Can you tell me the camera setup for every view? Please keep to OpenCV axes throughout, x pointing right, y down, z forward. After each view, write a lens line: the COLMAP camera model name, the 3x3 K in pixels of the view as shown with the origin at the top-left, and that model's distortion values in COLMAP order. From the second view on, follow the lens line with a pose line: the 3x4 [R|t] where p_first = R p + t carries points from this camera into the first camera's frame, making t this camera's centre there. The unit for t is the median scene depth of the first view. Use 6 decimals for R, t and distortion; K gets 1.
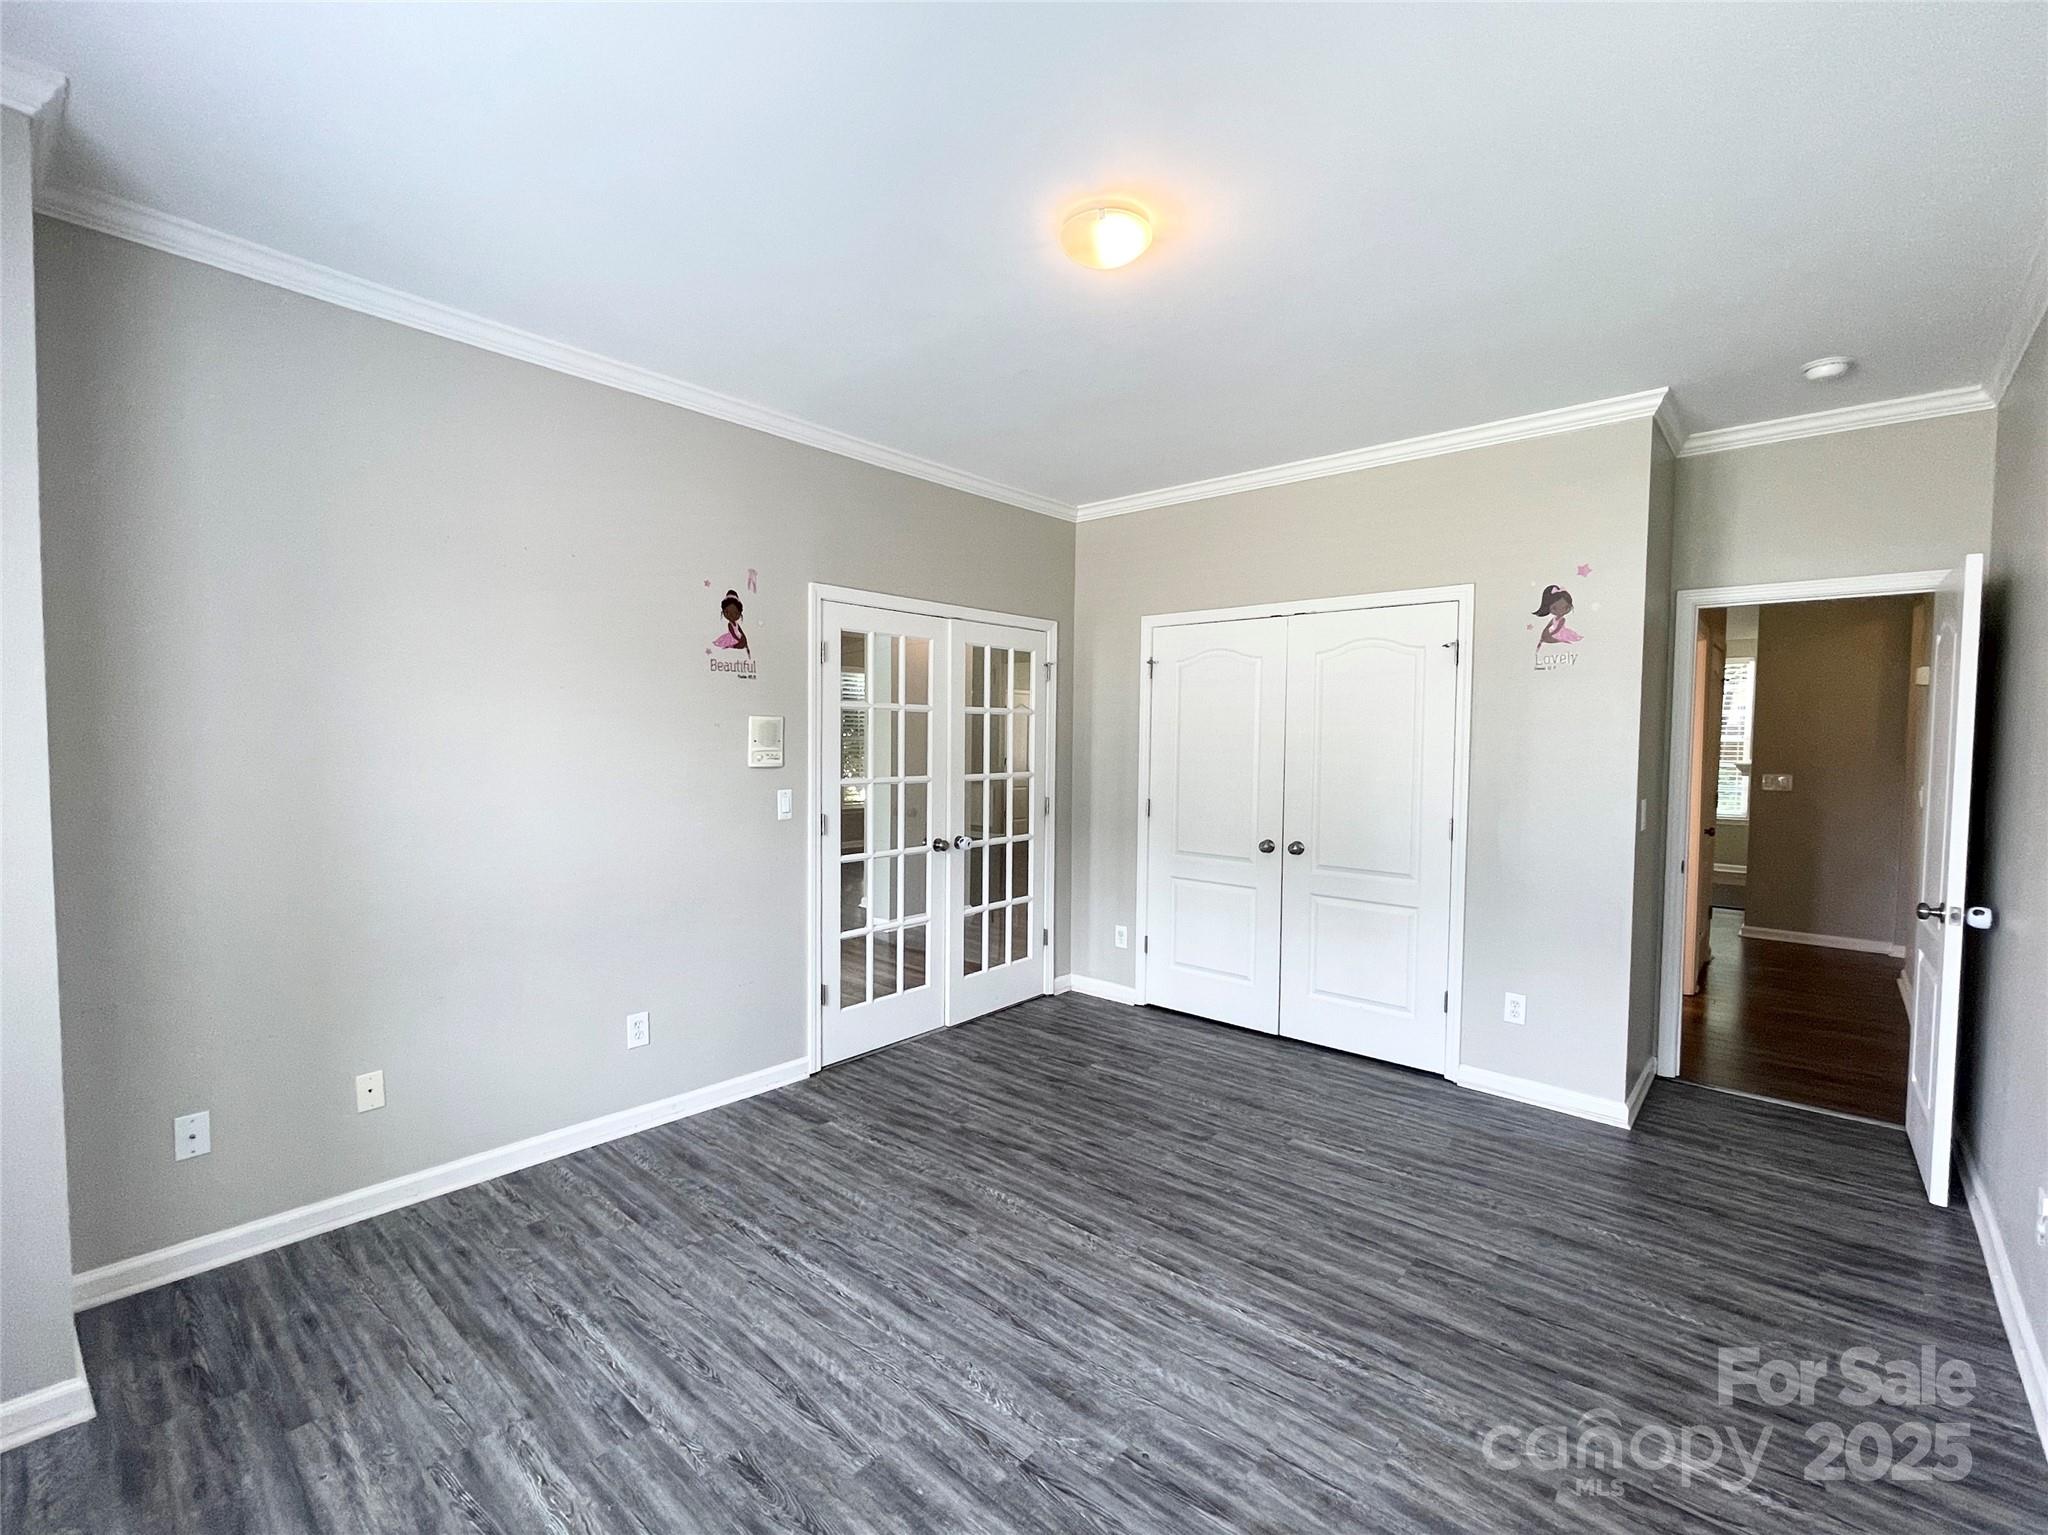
lens RADIAL K [[908.7, 0, 999.4], [0, 908.7, 773.8], [0, 0, 1]] dist [-0.001366, 0.001184]
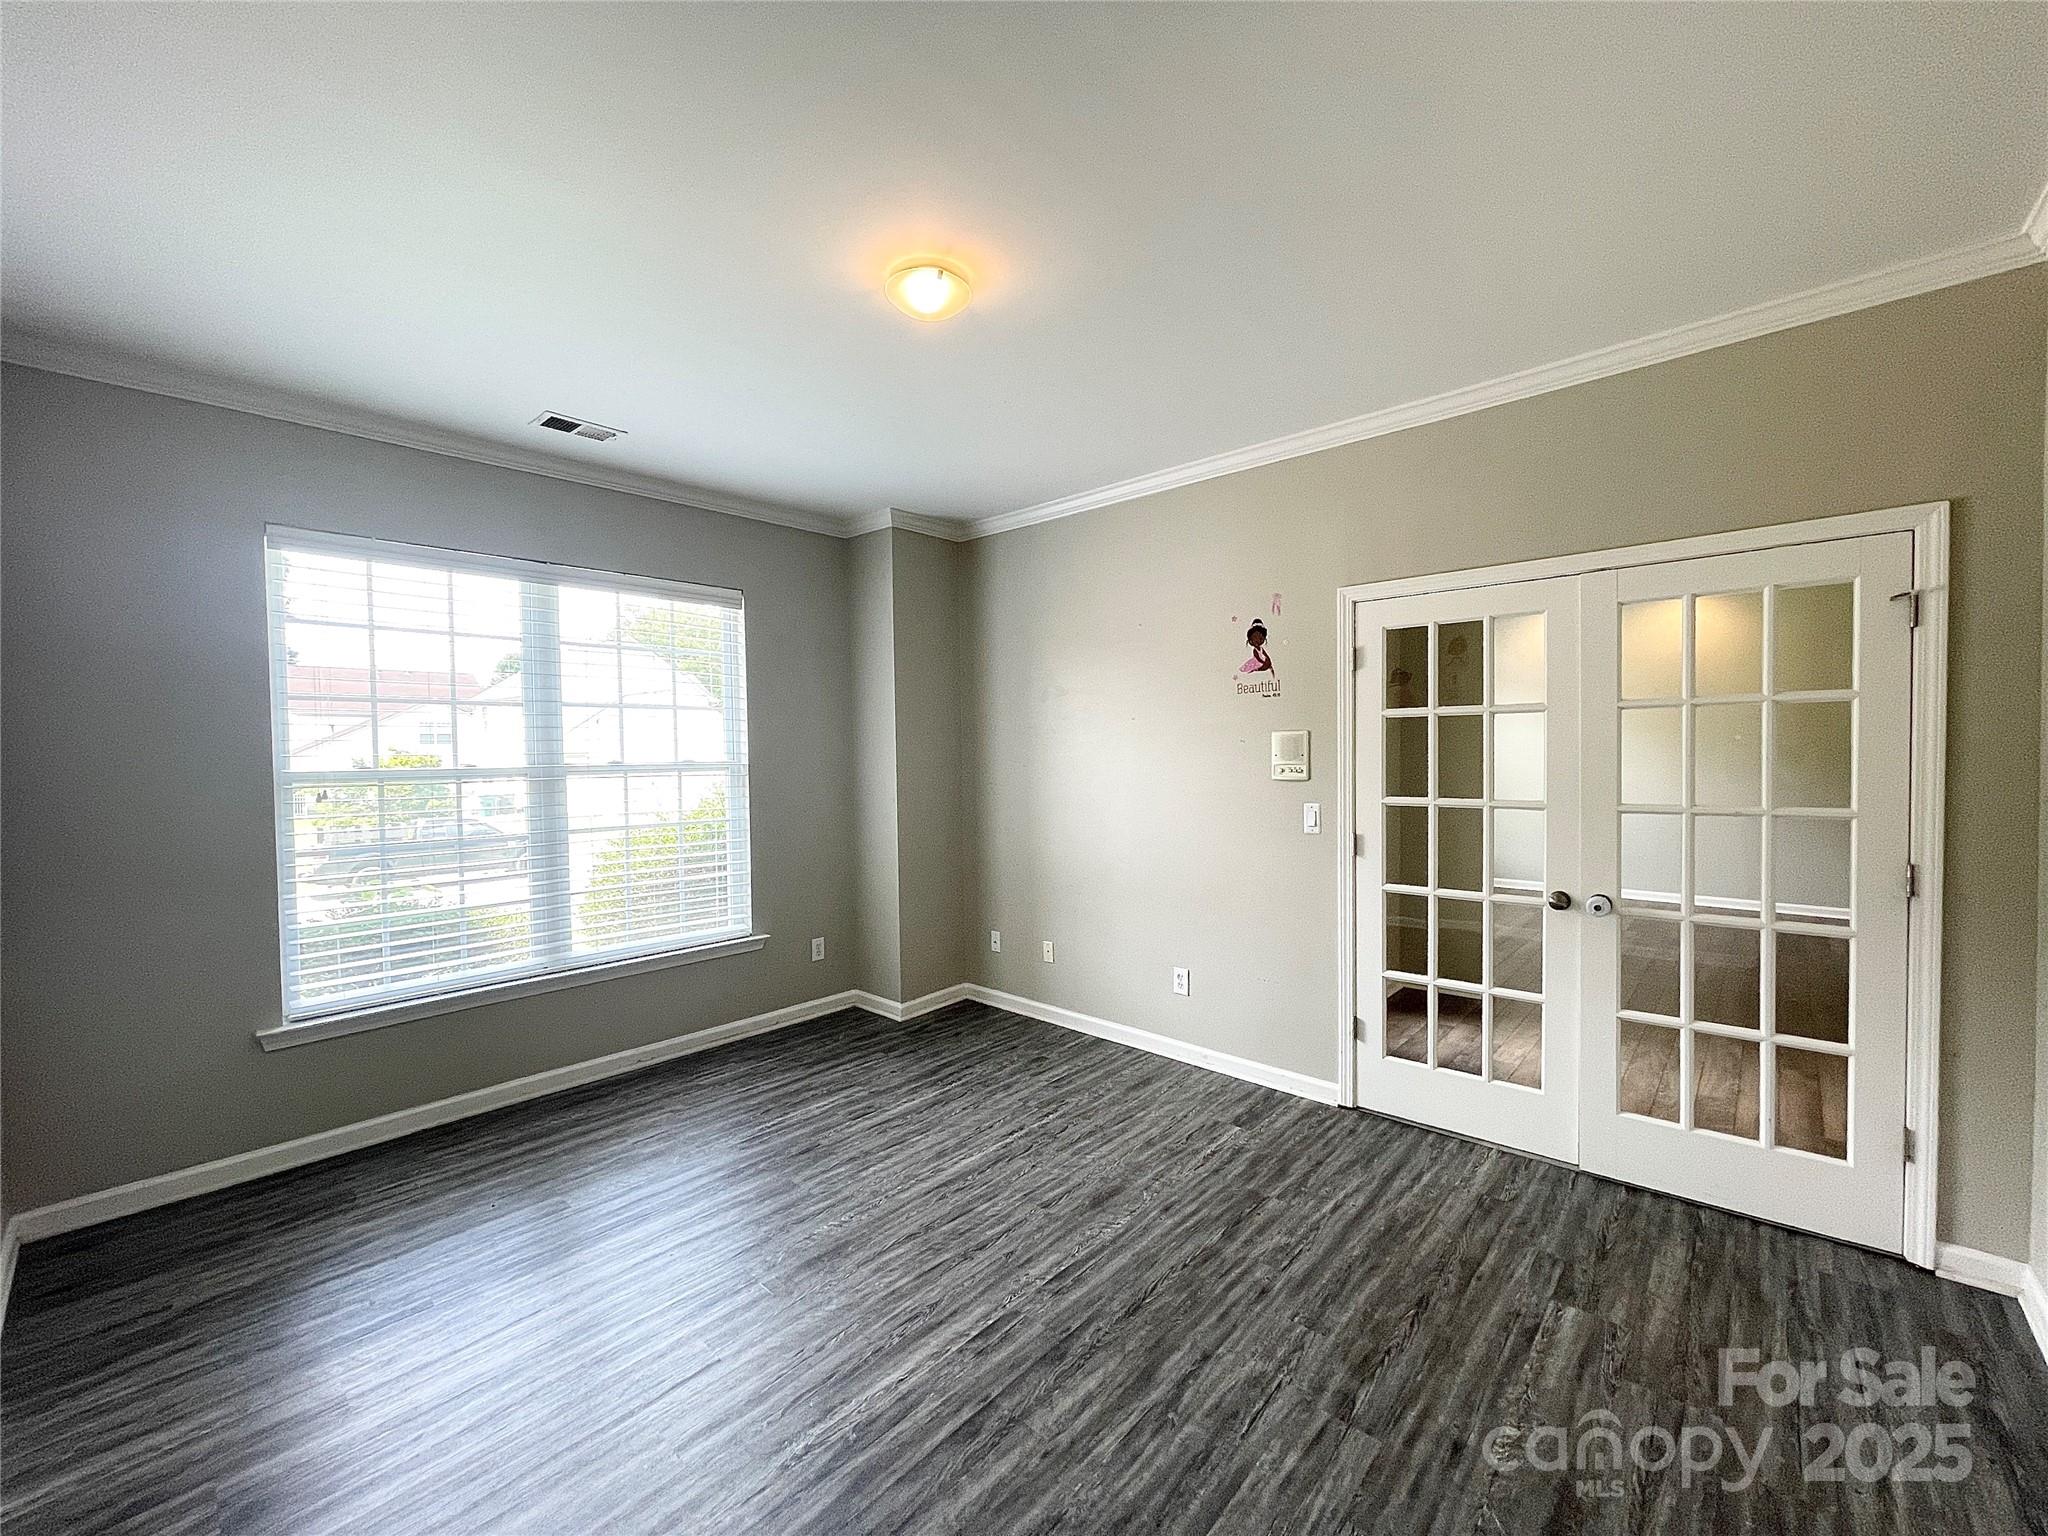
lens RADIAL K [[842.5, 0, 1041.7], [0, 842.5, 773.8], [0, 0, 1]] dist [0.010692, 0.000093]
pose [[-0.001742, 0.020184, -0.999795, 0.738801], [-0.027744, 0.999410, 0.020224, -0.027334], [0.999614, 0.027774, -0.001181, 0.748947]]
